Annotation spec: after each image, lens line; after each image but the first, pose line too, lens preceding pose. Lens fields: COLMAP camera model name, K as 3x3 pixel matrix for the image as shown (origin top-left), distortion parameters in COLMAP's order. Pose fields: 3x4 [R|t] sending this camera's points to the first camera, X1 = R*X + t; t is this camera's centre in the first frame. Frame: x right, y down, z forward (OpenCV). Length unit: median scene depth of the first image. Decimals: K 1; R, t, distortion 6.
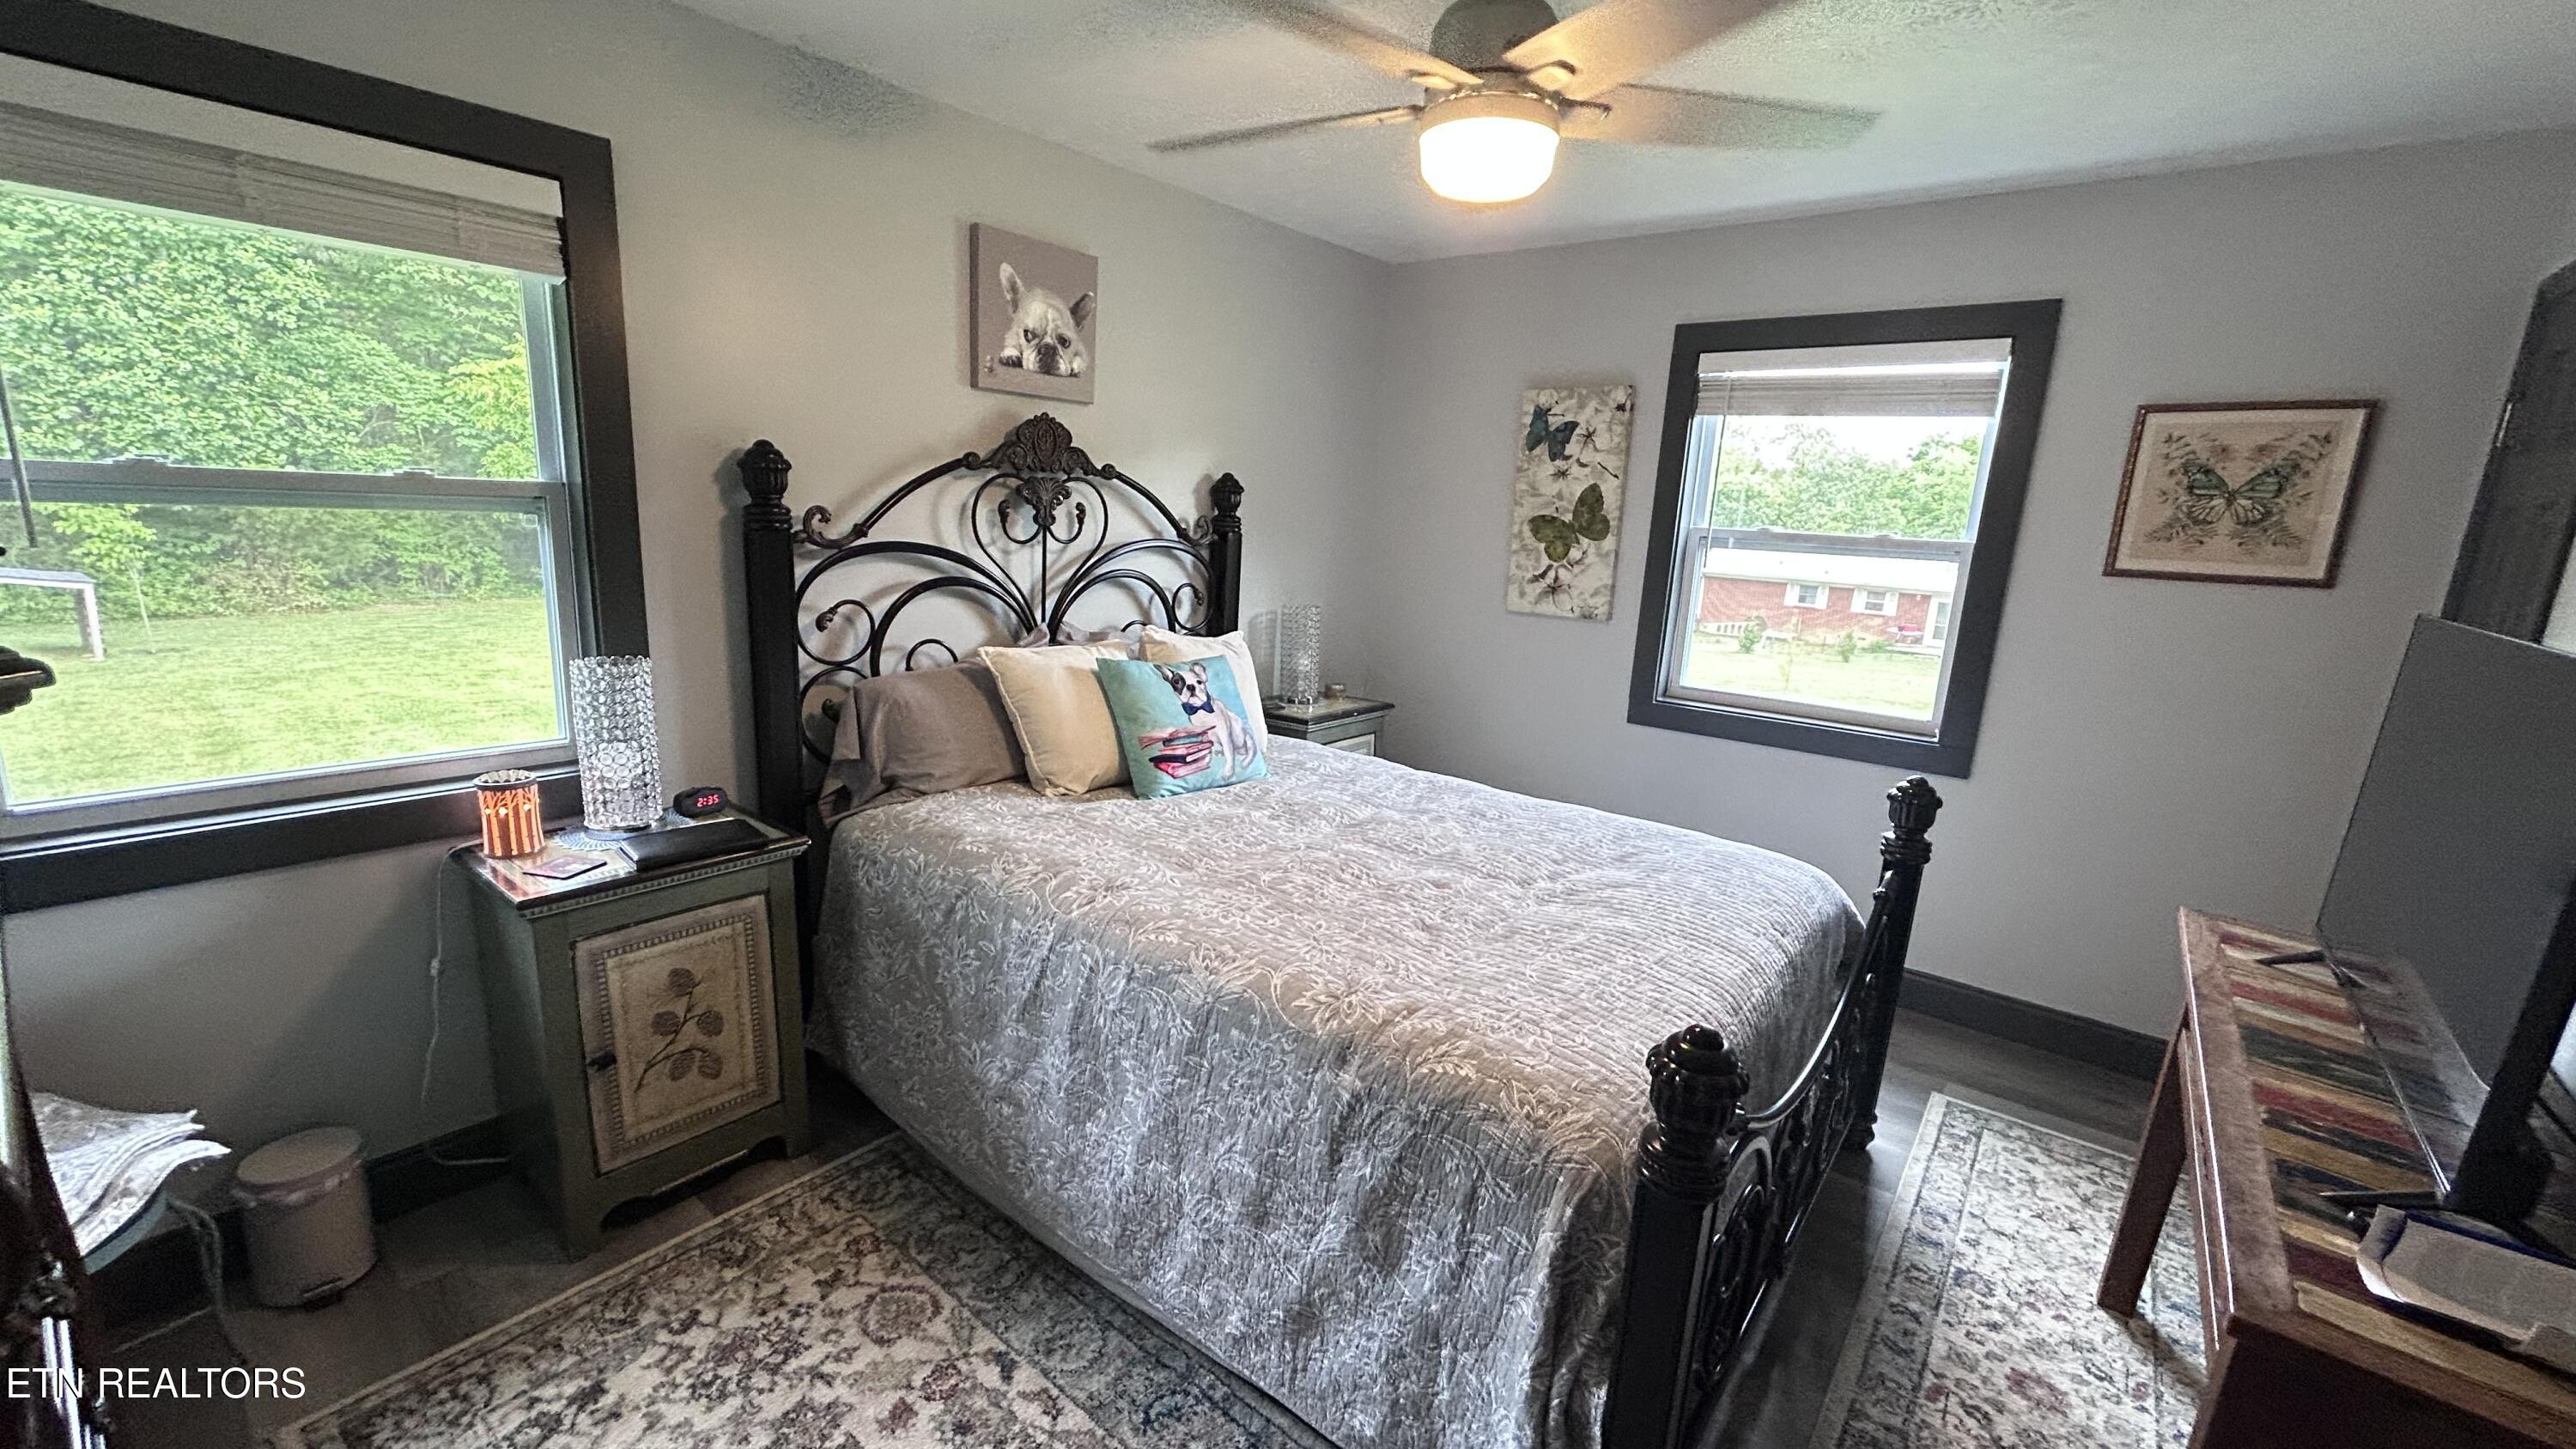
lens RADIAL K [[1036.7, 0, 1292.9], [0, 1036.7, 735.9], [0, 0, 1]] dist [0.000508, 0.000071]
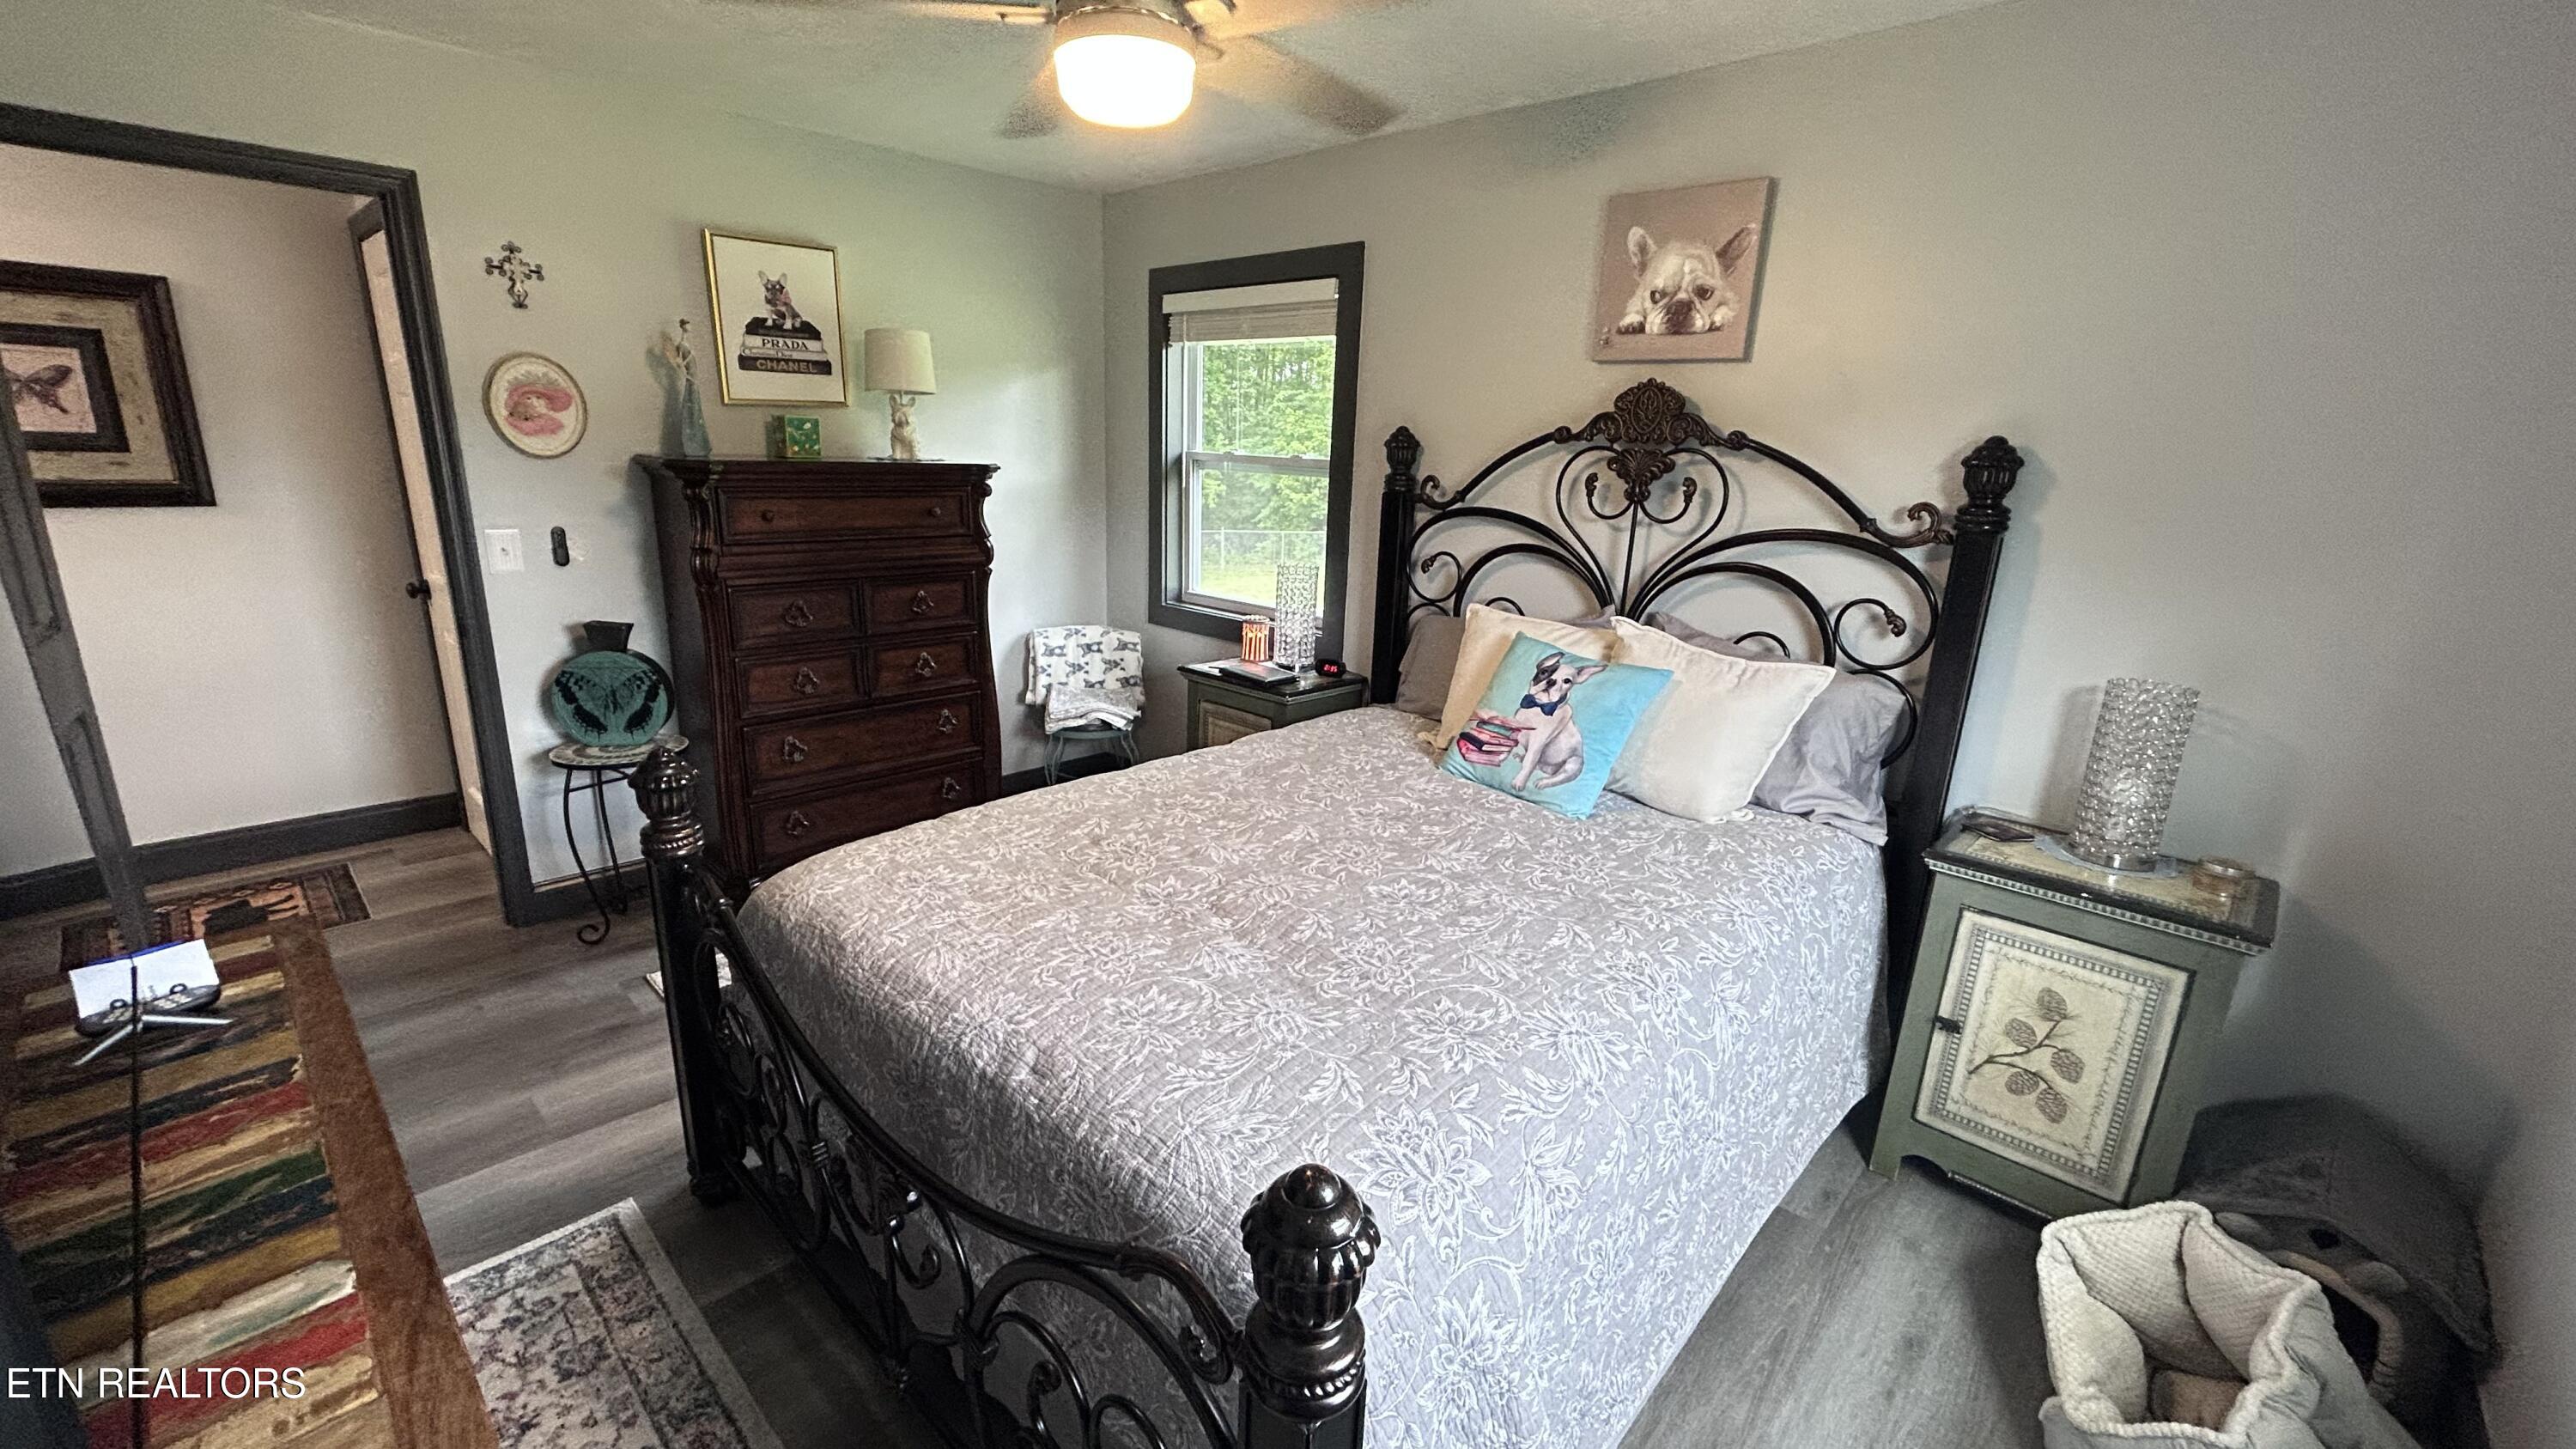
lens RADIAL K [[1042.9, 0, 1281.5], [0, 1042.9, 730.4], [0, 0, 1]] dist [0.000989, -0.000337]
pose [[-0.080611, 0.215654, -0.973137, 0.780136], [-0.262336, 0.937302, 0.229444, -0.150754], [0.961604, 0.273784, -0.018983, 0.816108]]
